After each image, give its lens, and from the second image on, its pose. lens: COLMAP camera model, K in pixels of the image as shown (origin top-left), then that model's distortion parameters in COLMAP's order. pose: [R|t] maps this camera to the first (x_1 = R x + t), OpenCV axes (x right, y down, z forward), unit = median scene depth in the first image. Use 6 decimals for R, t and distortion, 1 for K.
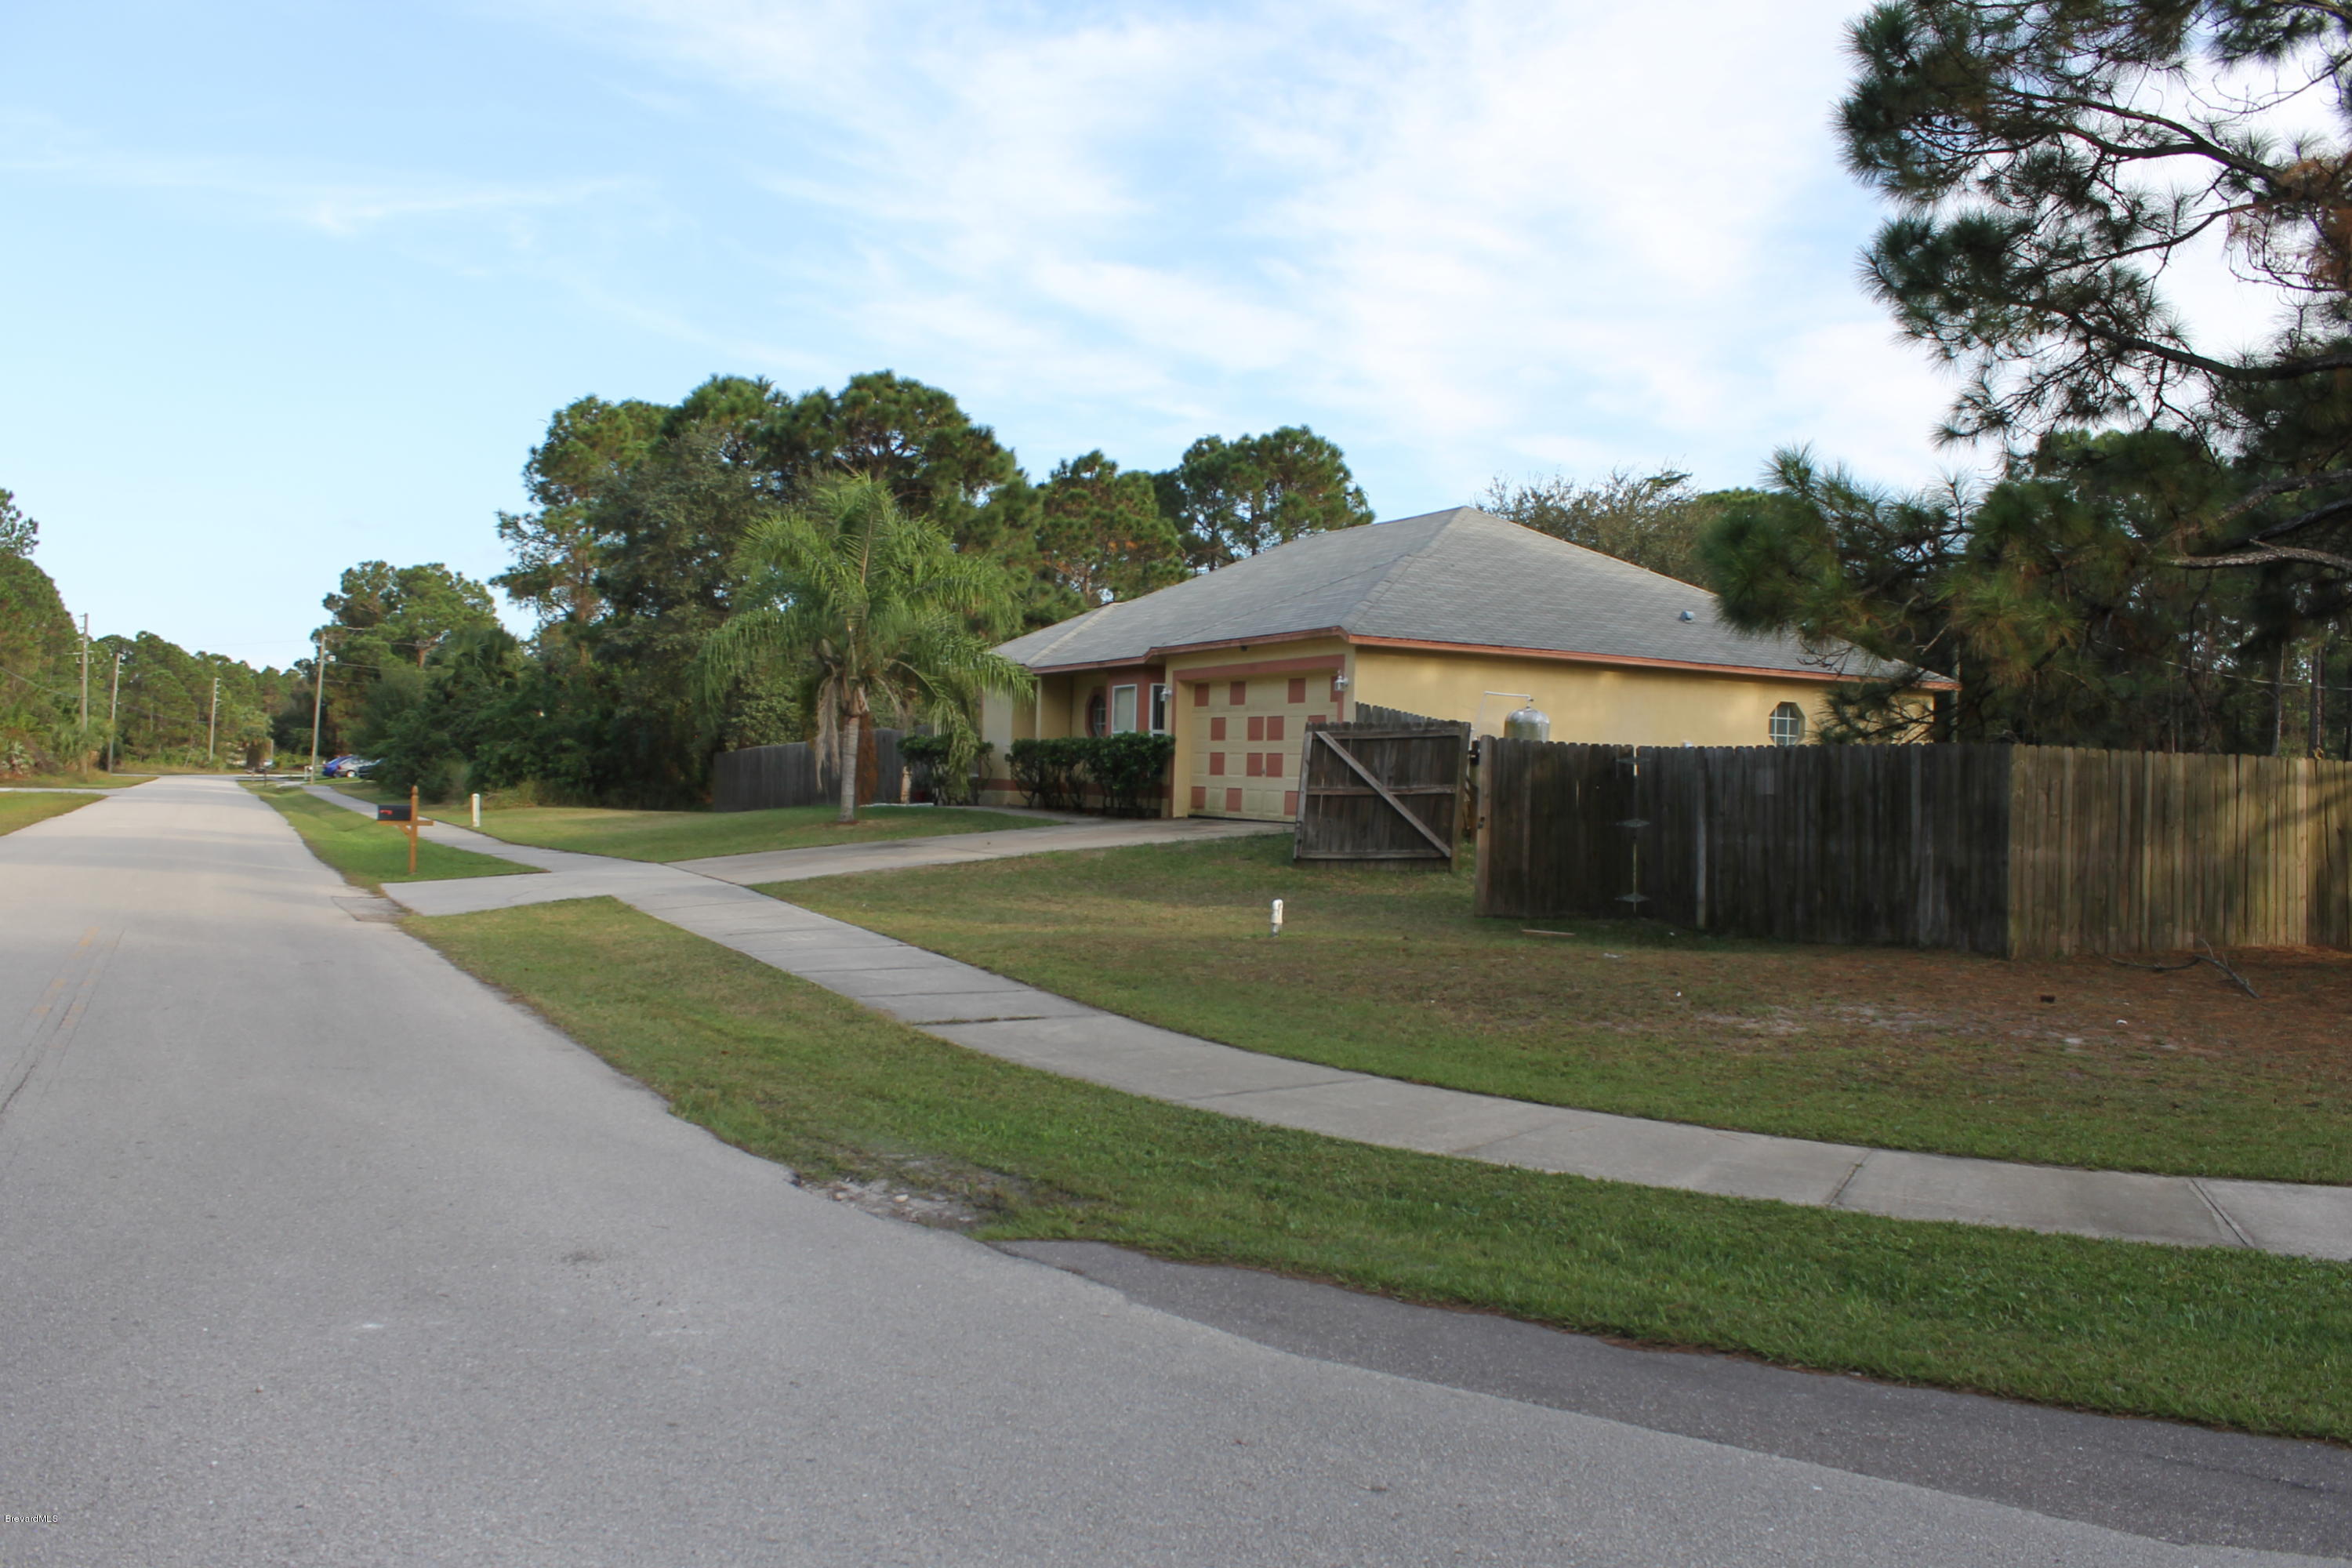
lens RADIAL K [[1987.7, 0, 1171.4], [0, 1987.7, 791.8], [0, 0, 1]] dist [-0.168830, 0.156715]
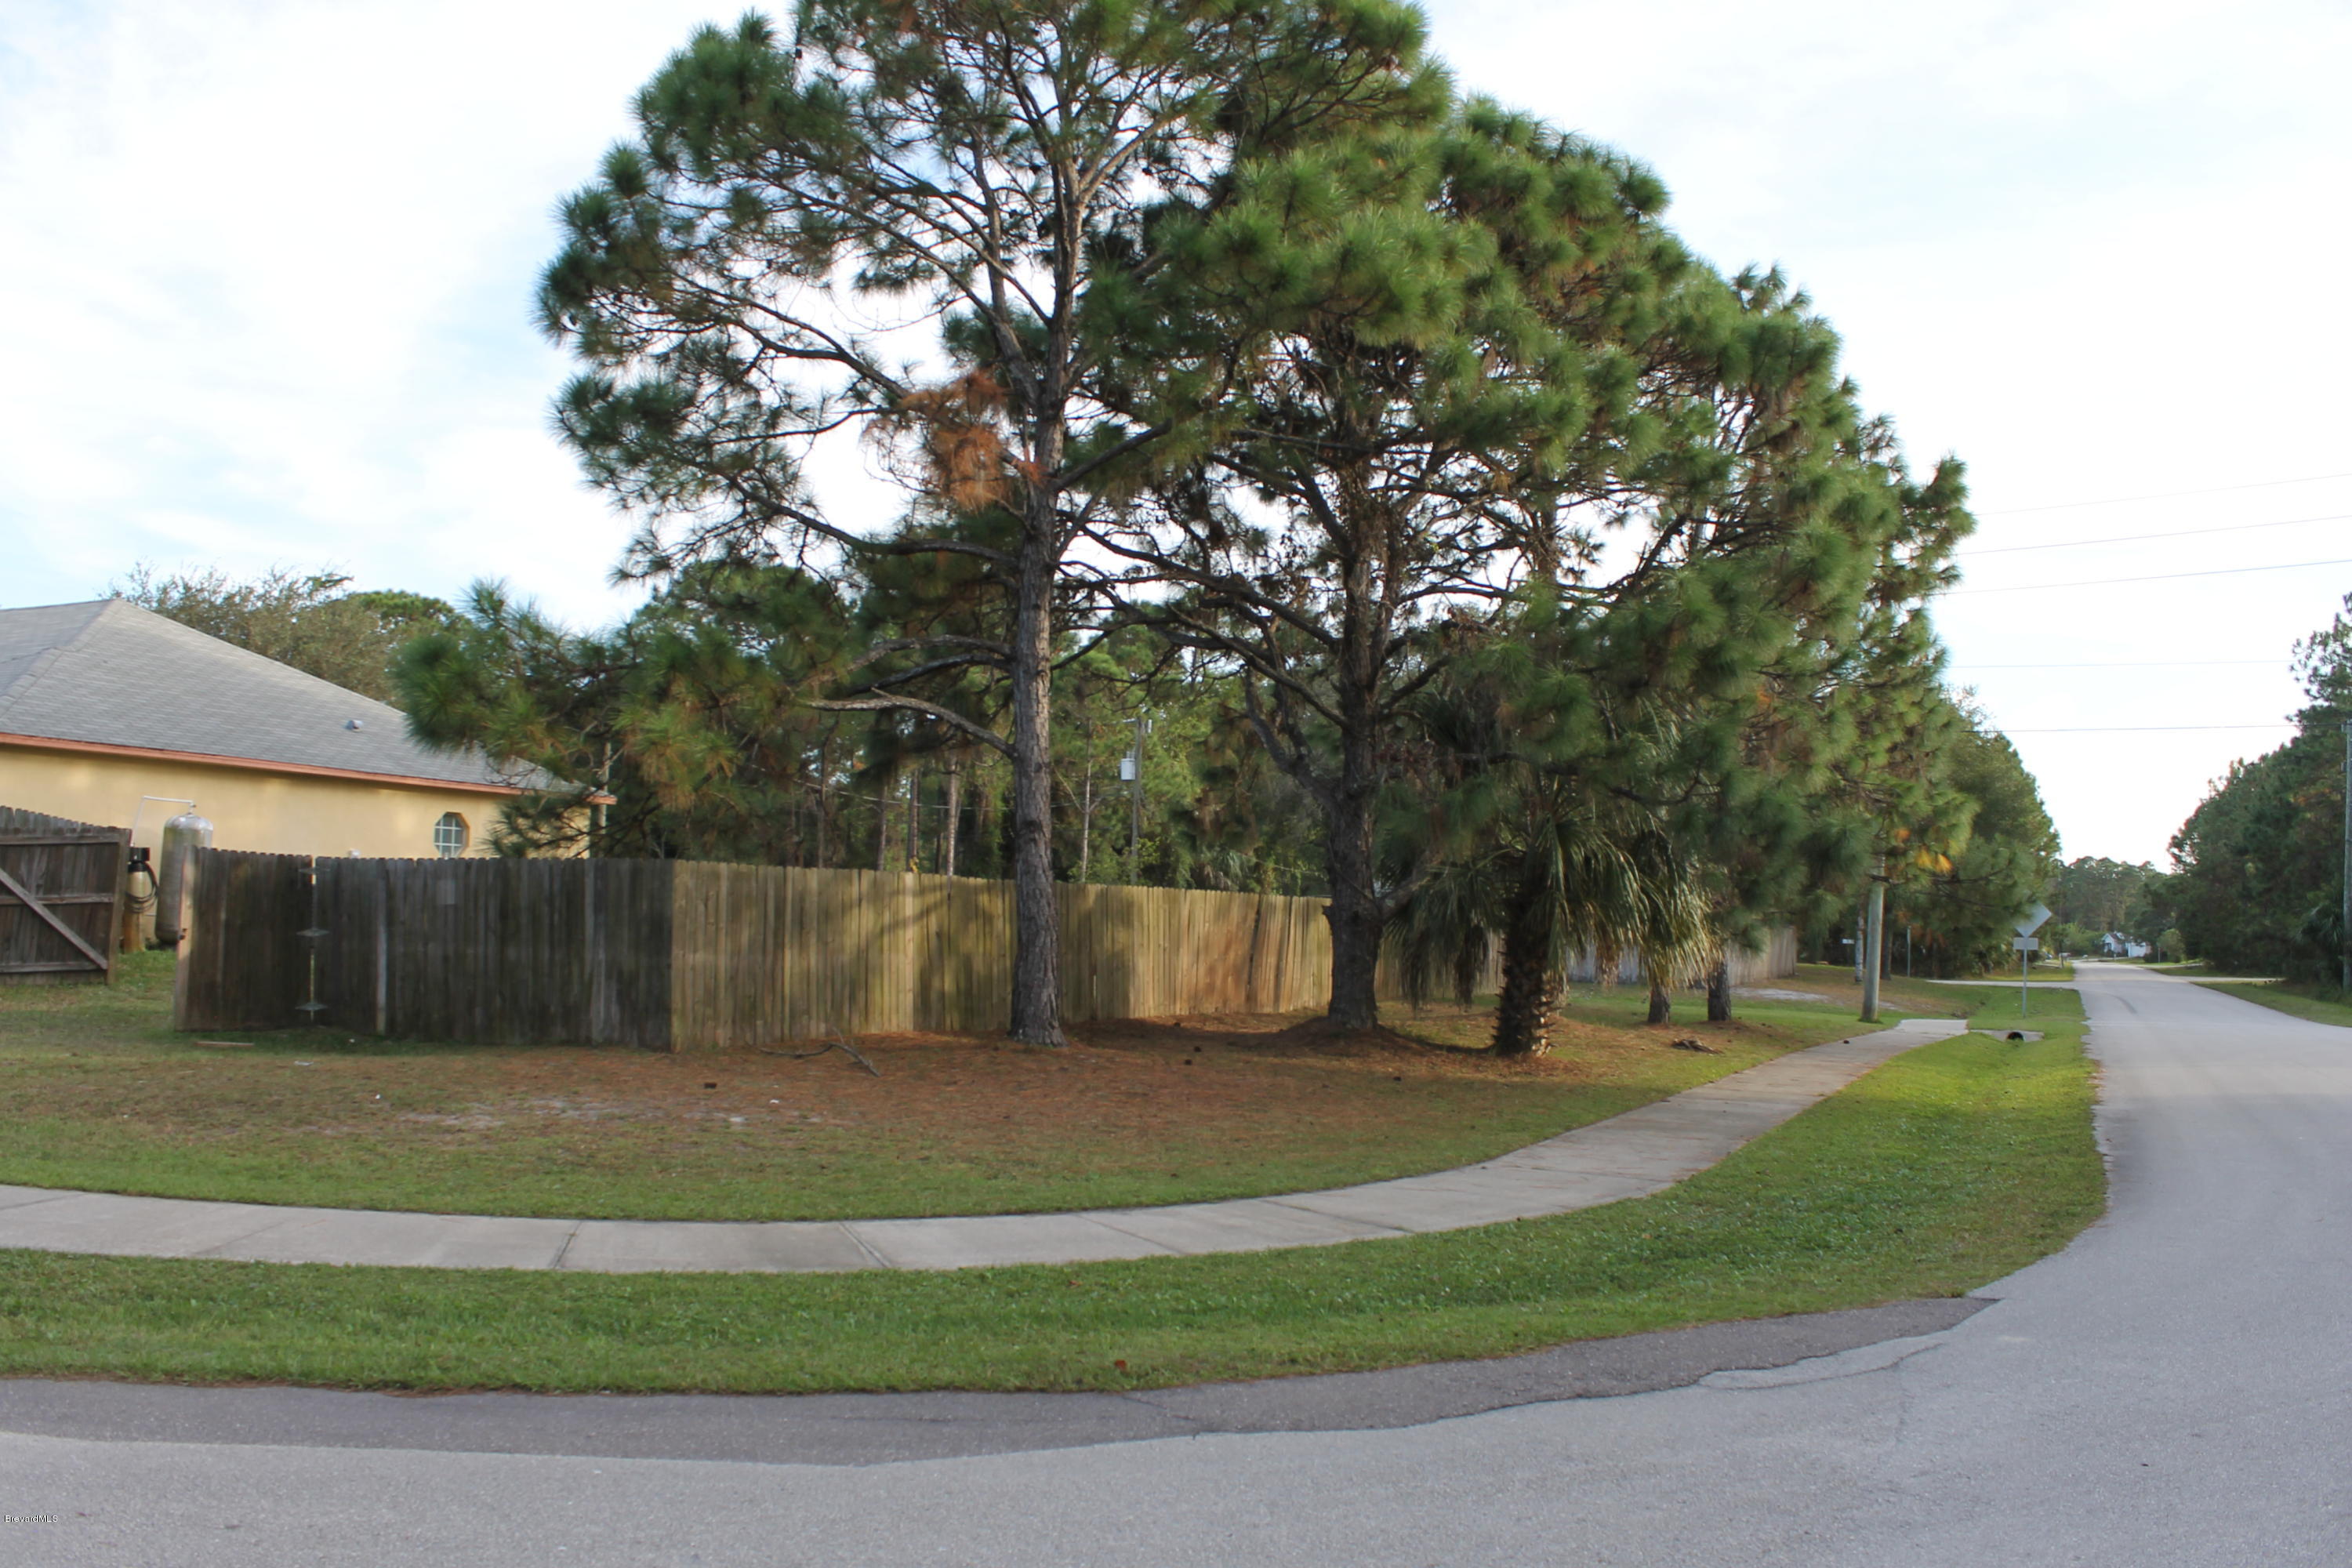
lens RADIAL K [[1987.7, 0, 1171.4], [0, 1987.7, 791.8], [0, 0, 1]] dist [-0.168830, 0.156715]
pose [[0.782992, 0.028527, 0.621378, -0.043508], [0.004420, 0.998667, -0.051418, -0.003608], [-0.622017, 0.043006, 0.781822, -0.061447]]
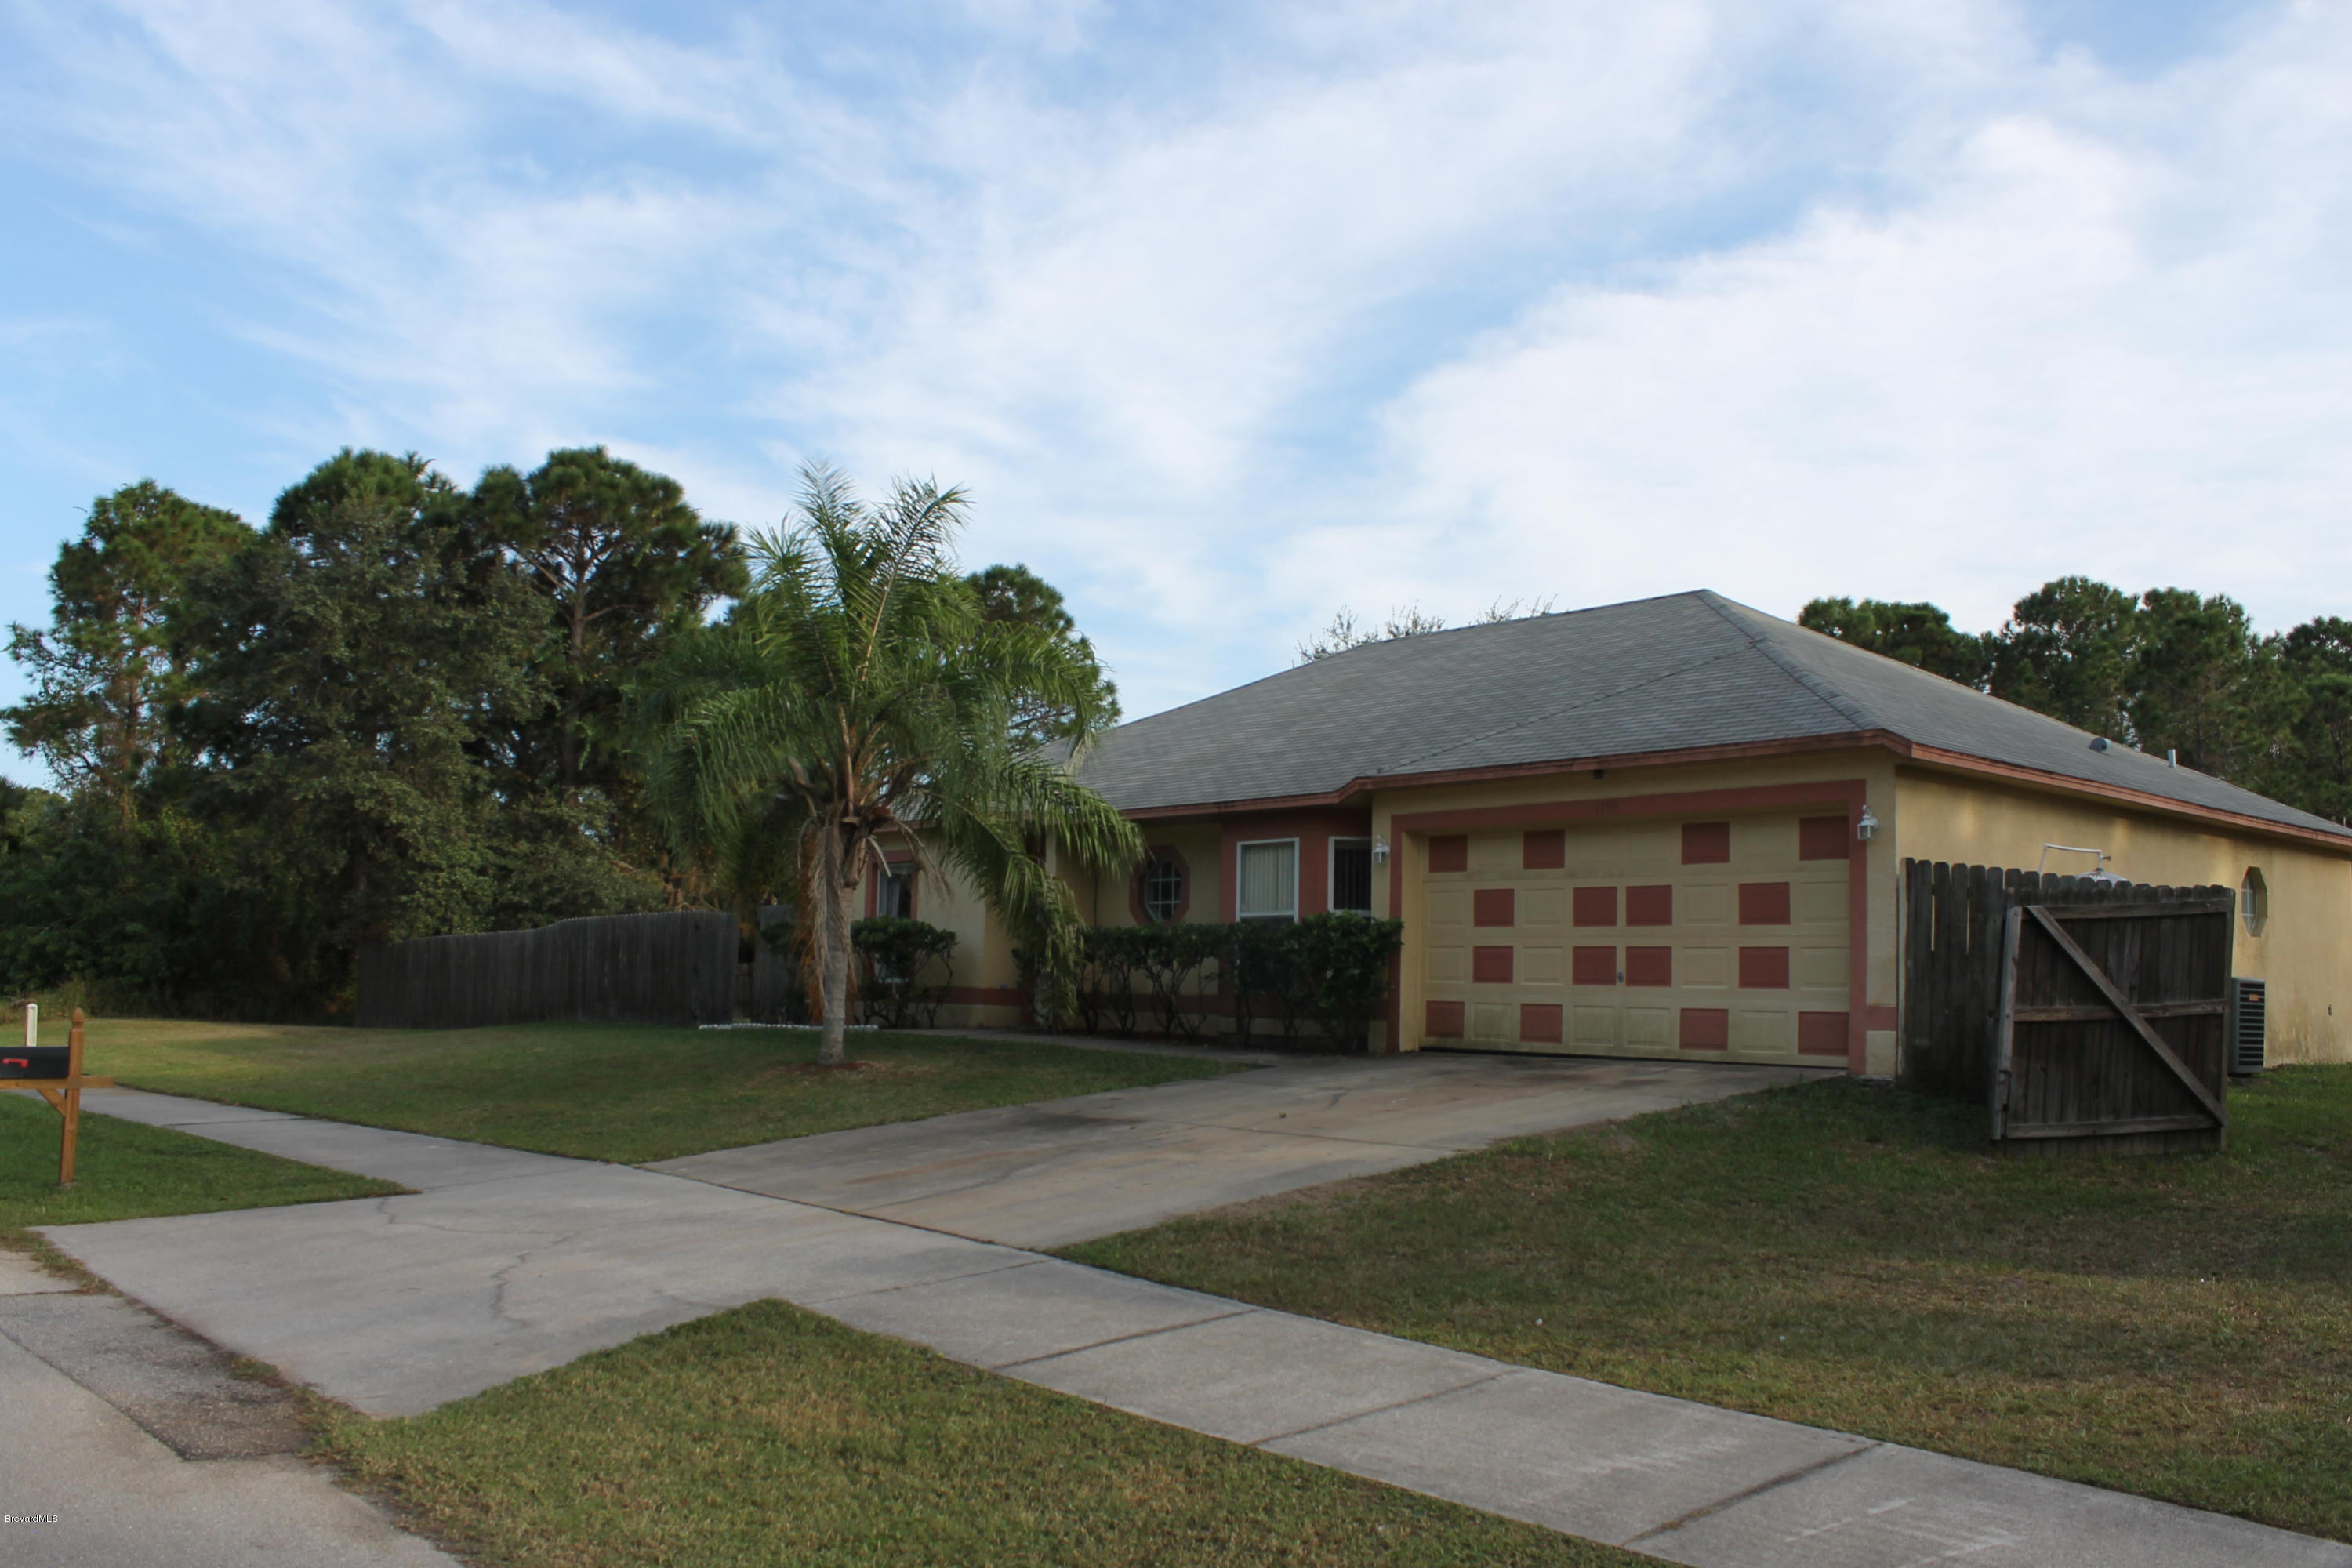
lens RADIAL K [[1987.7, 0, 1171.4], [0, 1987.7, 791.8], [0, 0, 1]] dist [-0.168830, 0.156715]
pose [[0.967523, 0.012262, 0.252485, -0.386468], [0.011303, 0.995726, -0.091668, -0.020513], [-0.252530, 0.091544, 0.963249, 0.706749]]
